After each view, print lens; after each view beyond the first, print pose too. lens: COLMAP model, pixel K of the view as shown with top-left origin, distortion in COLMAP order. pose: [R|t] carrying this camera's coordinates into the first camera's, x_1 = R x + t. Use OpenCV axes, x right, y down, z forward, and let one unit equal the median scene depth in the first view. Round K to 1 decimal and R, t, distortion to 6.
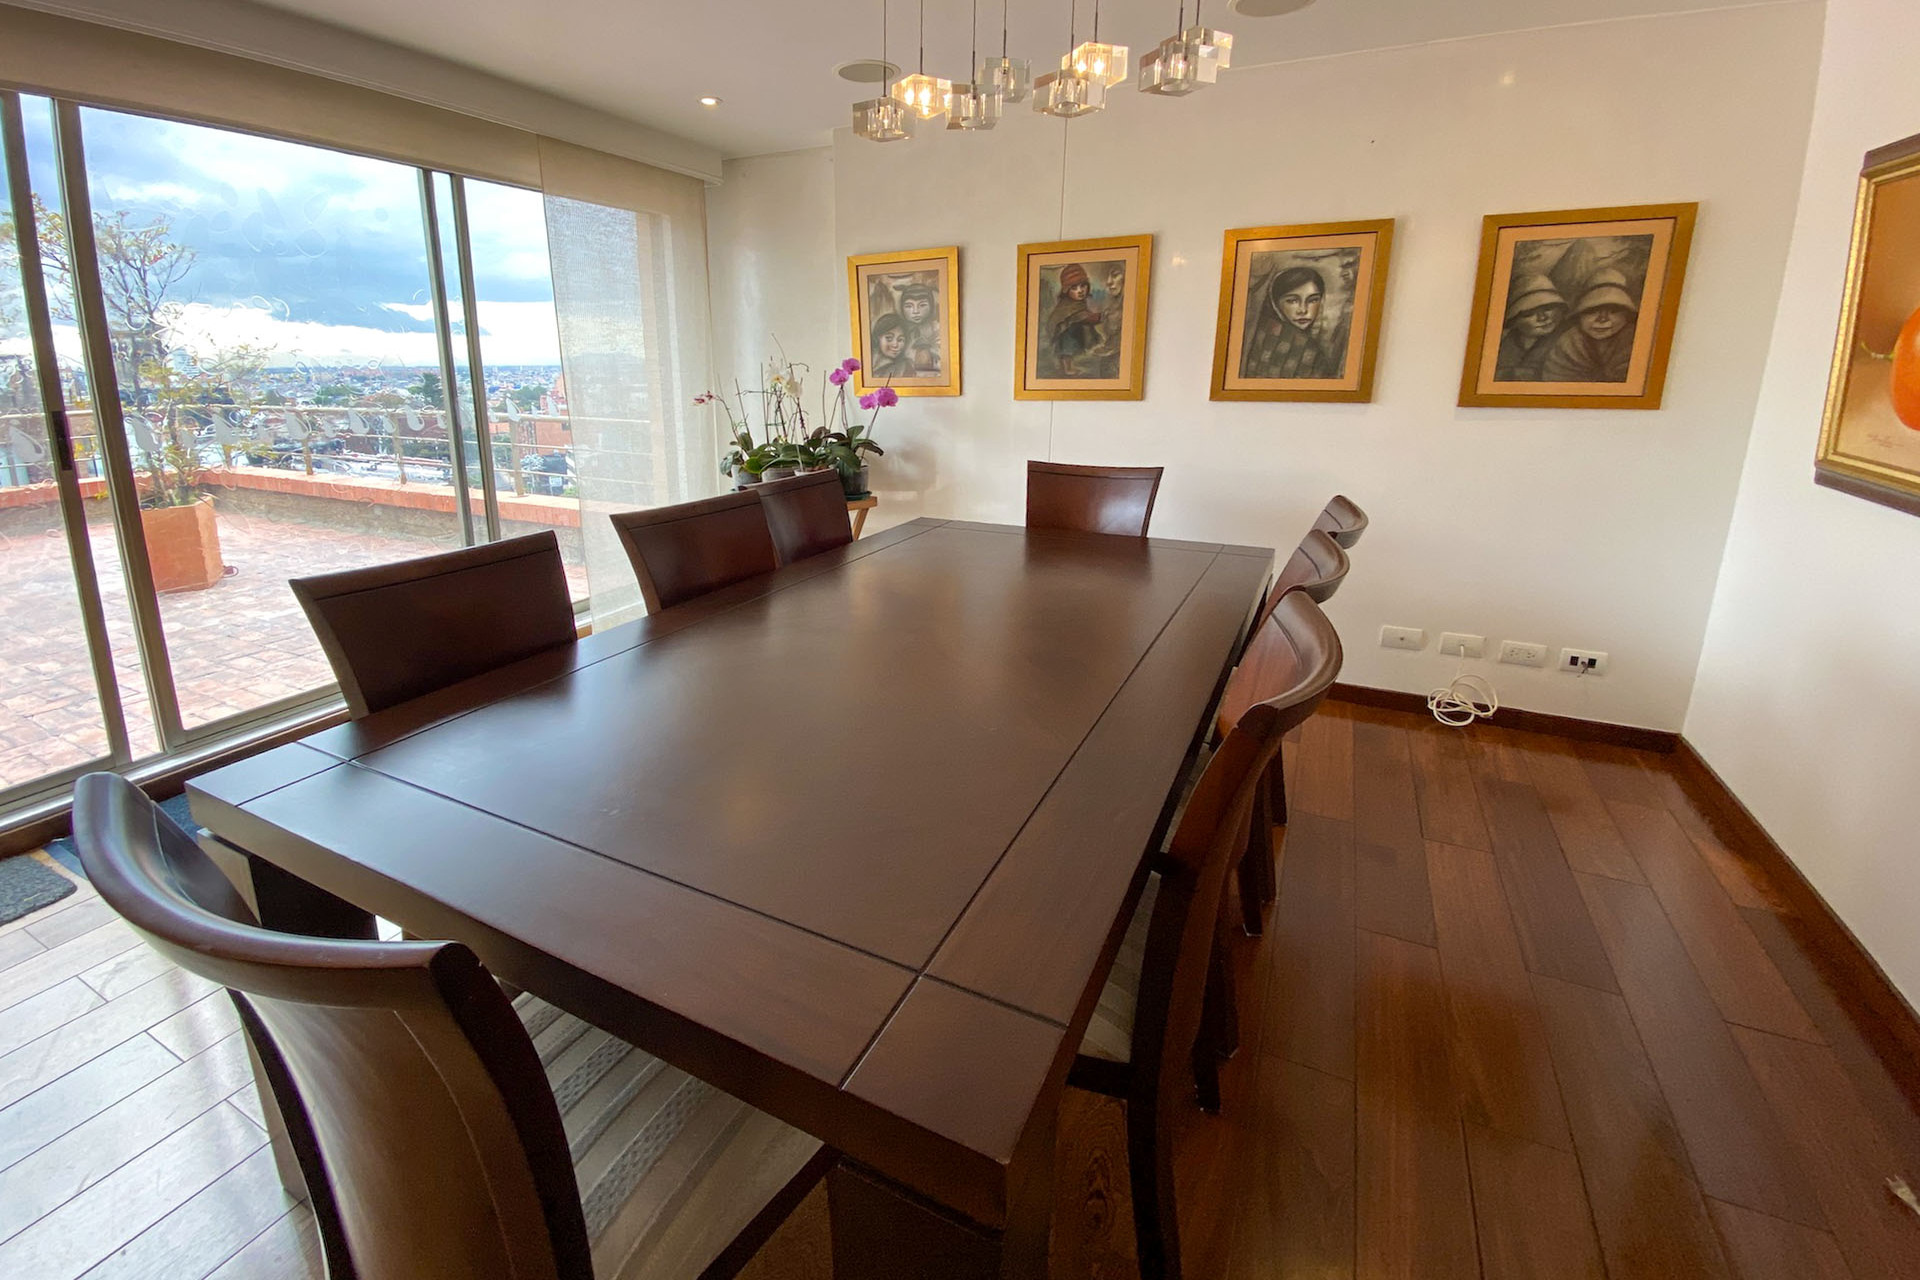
lens RADIAL K [[801.1, 0, 931.3], [0, 801.1, 581.9], [0, 0, 1]] dist [0.013662, -0.019137]
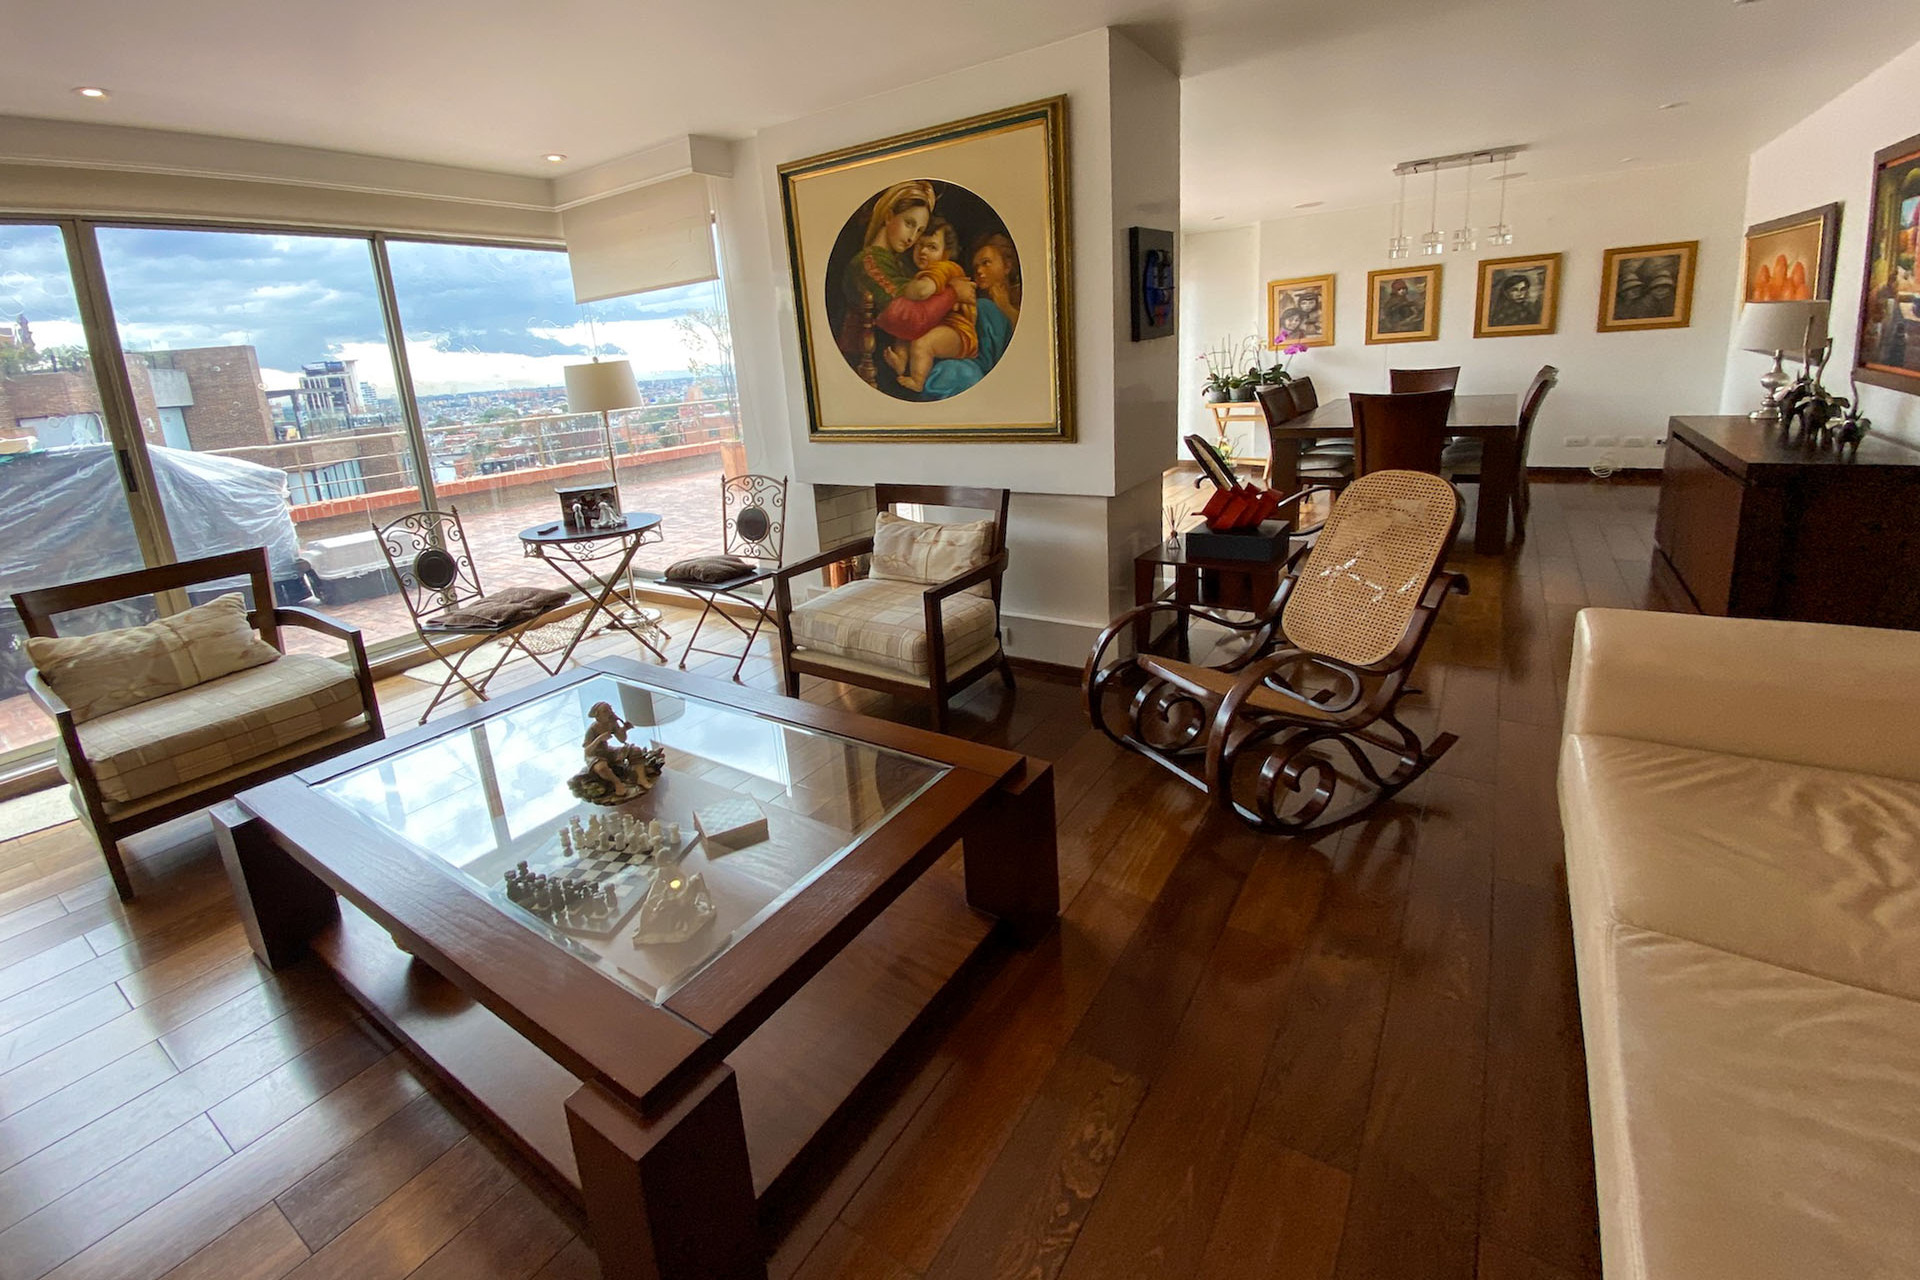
lens RADIAL K [[816.7, 0, 925.5], [0, 816.7, 560.8], [0, 0, 1]] dist [-0.001378, -0.010178]
pose [[0.989958, -0.031626, -0.137781, -0.831102], [0.028868, 0.999342, -0.021971, 0.379025], [0.138385, 0.017773, 0.990219, -1.363198]]
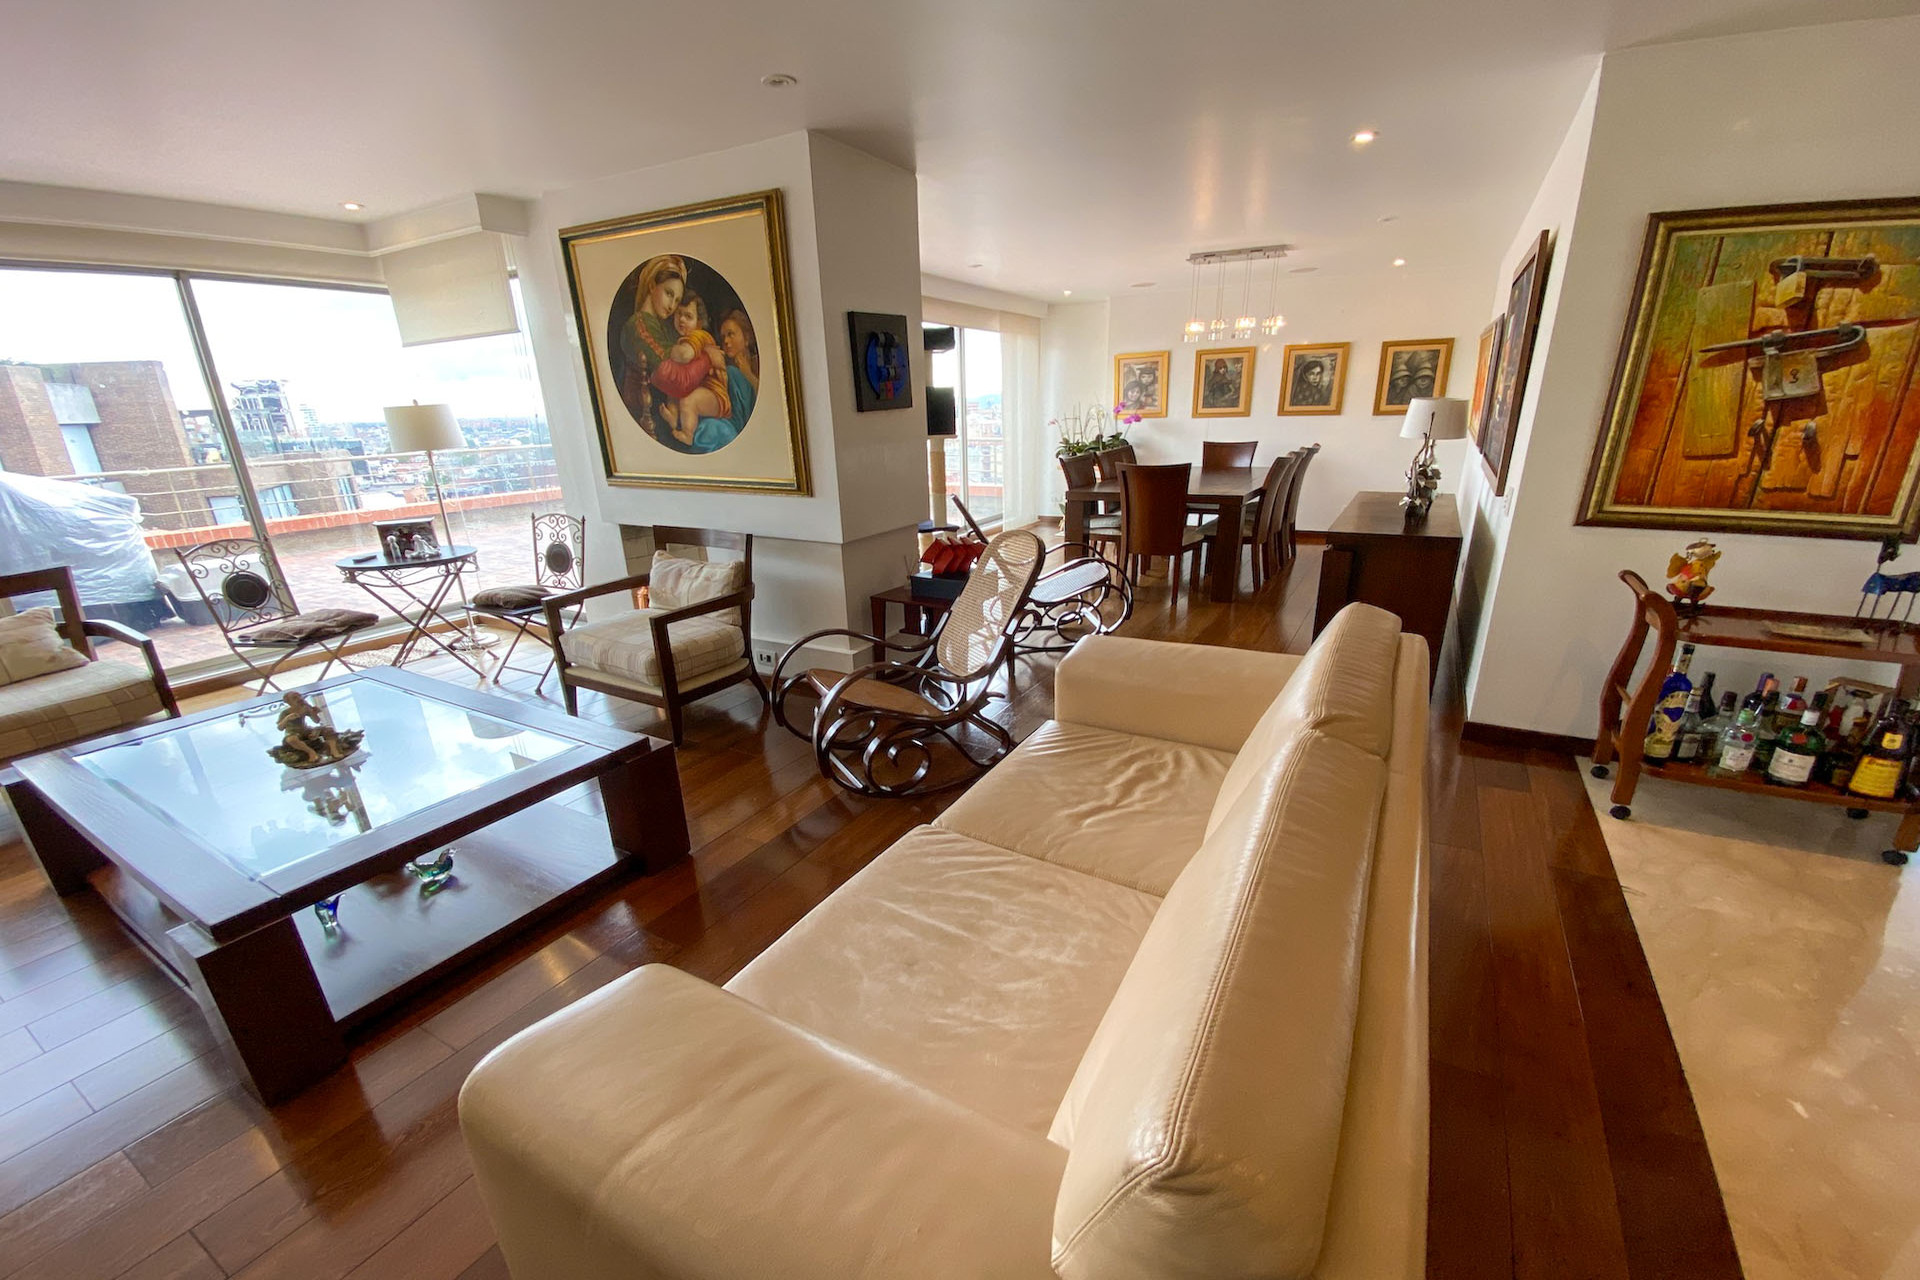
lens RADIAL K [[780.3, 0, 970.3], [0, 780.3, 690.4], [0, 0, 1]] dist [0.003325, -0.009940]
pose [[0.999144, -0.005011, -0.041066, -0.501551], [0.008398, 0.996536, 0.082734, 0.409382], [0.040509, -0.083008, 0.995725, -1.498682]]
